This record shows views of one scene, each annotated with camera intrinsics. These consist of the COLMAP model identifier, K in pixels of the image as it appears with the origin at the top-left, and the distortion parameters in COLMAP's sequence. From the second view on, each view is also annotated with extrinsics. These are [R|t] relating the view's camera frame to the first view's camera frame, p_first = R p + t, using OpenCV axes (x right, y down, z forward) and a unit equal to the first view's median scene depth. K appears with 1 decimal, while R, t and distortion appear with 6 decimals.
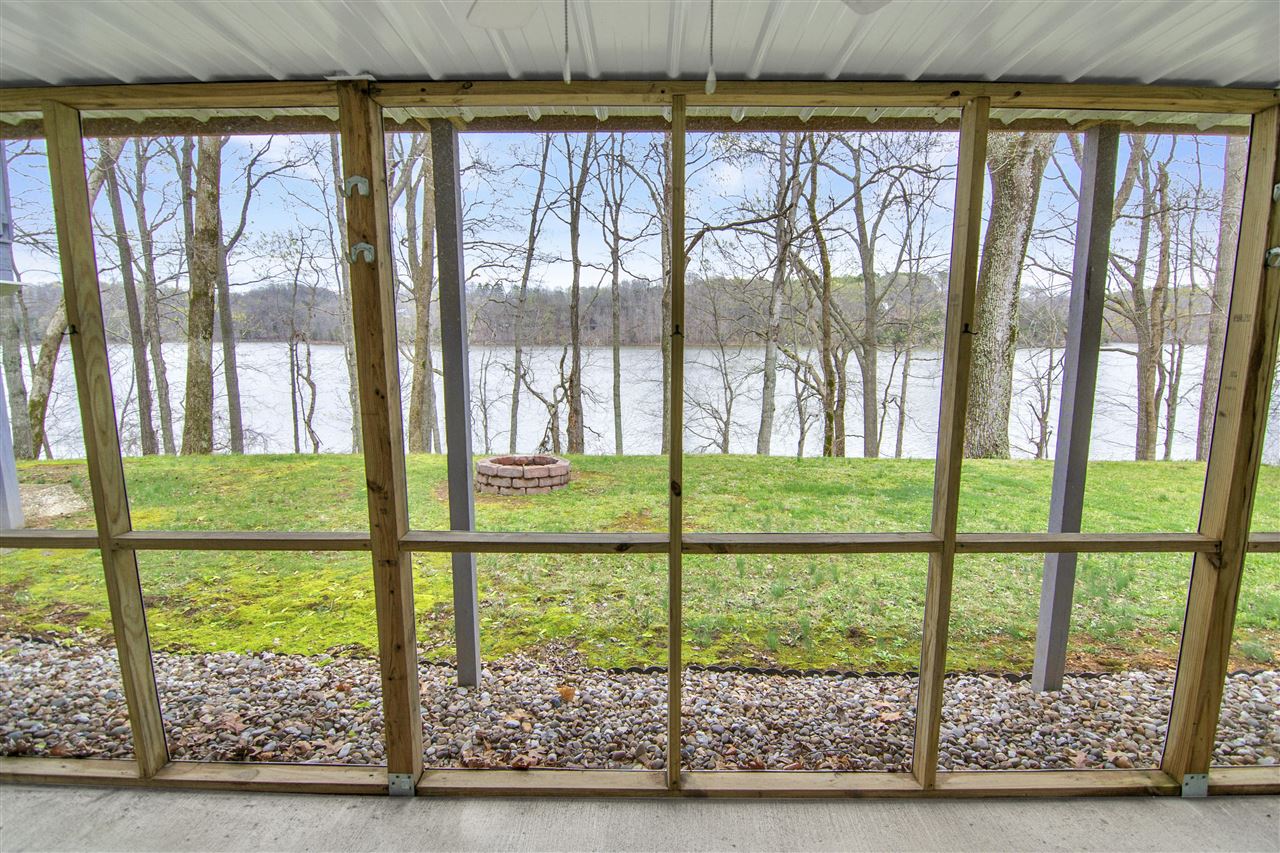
lens RADIAL K [[624.8, 0, 641.9], [0, 624.8, 427.4], [0, 0, 1]] dist [-0.013853, -0.004905]
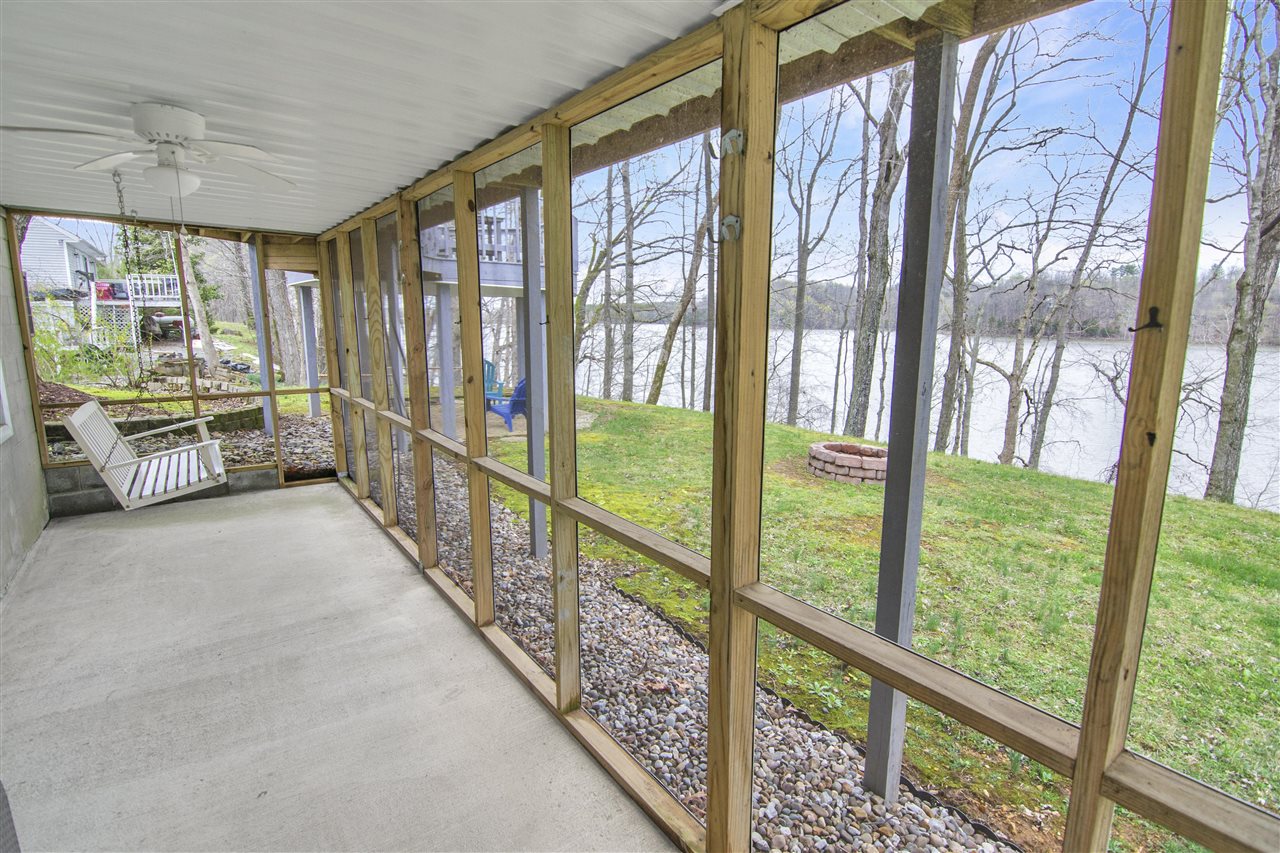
lens RADIAL K [[624.8, 0, 639.8], [0, 624.8, 427.1], [0, 0, 1]] dist [-0.013853, -0.004905]
pose [[0.591277, 0.141494, -0.793959, 0.157266], [-0.129874, 0.988345, 0.079417, -0.007090], [0.795943, 0.056157, 0.602762, 0.041895]]
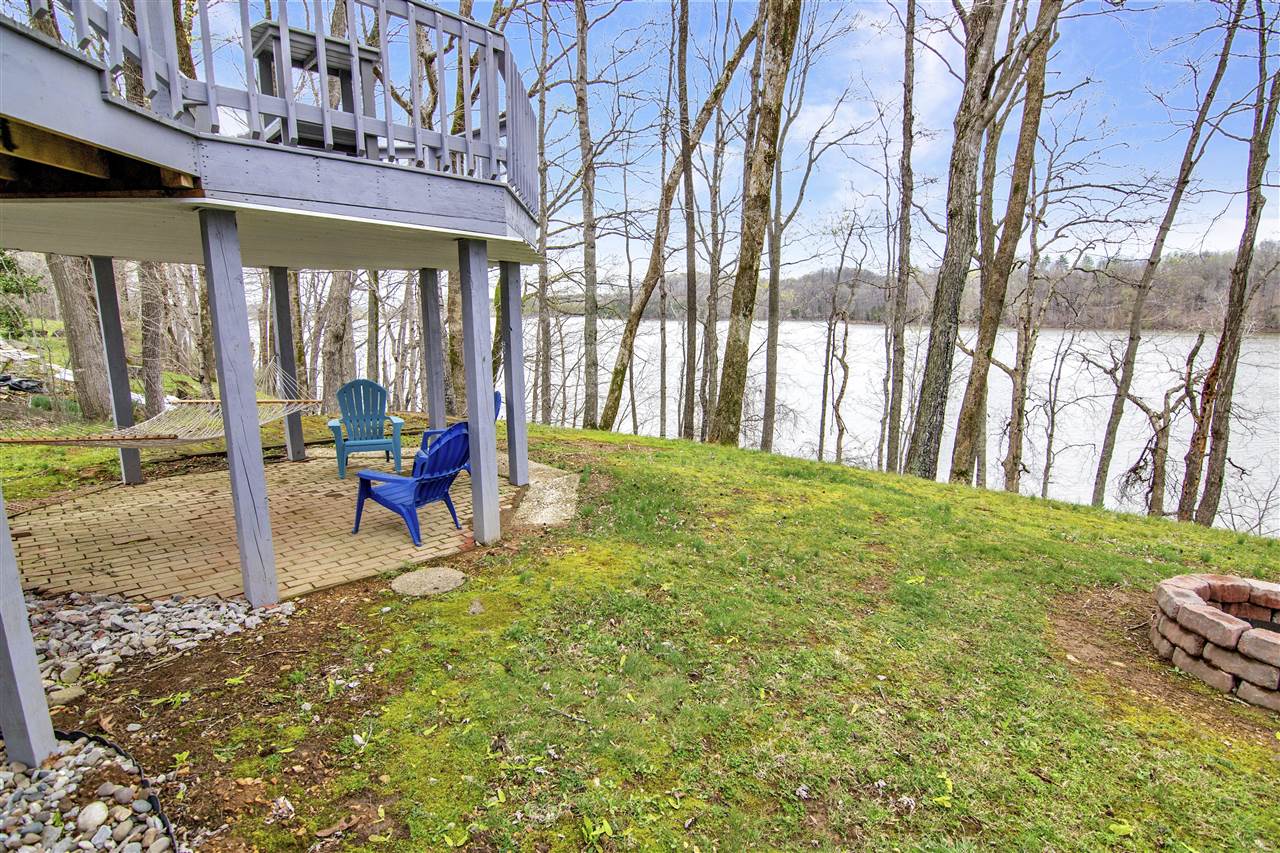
lens RADIAL K [[624.8, 0, 642.2], [0, 624.8, 429.1], [0, 0, 1]] dist [-0.013853, -0.004905]
pose [[0.696457, 0.129769, -0.705768, -0.087293], [-0.105929, 0.991330, 0.077743, -0.021039], [0.709737, 0.020617, 0.704165, 0.157997]]
